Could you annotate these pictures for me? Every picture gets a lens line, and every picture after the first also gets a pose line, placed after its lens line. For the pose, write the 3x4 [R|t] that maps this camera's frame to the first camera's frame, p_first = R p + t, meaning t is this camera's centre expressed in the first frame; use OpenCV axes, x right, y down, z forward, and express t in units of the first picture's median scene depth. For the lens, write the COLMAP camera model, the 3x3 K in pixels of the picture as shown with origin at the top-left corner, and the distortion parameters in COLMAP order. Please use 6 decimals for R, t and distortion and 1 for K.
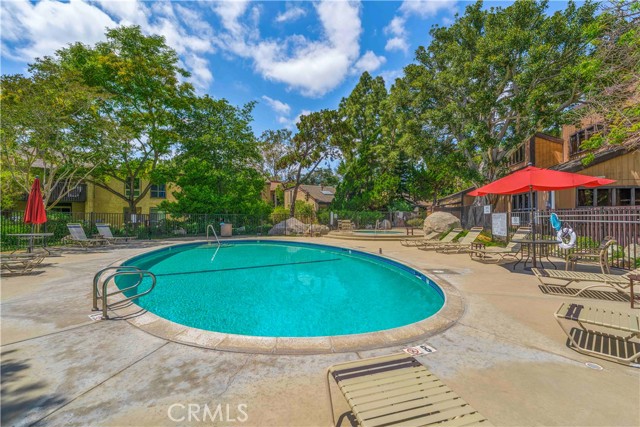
lens RADIAL K [[260.2, 0, 318.9], [0, 260.2, 215.0], [0, 0, 1]] dist [-0.002573, -0.000184]
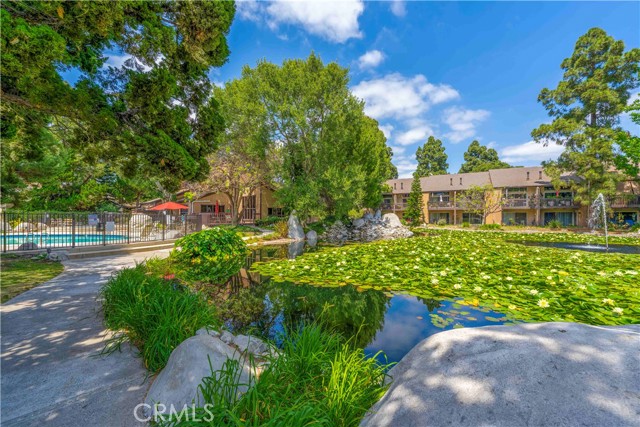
lens RADIAL K [[260.2, 0, 321.4], [0, 260.2, 215.9], [0, 0, 1]] dist [-0.002573, -0.000184]
pose [[0.509076, -0.001804, 0.860720, -0.254004], [-0.007340, 0.999952, 0.006437, -0.008206], [-0.860690, -0.009595, 0.509039, -0.559160]]
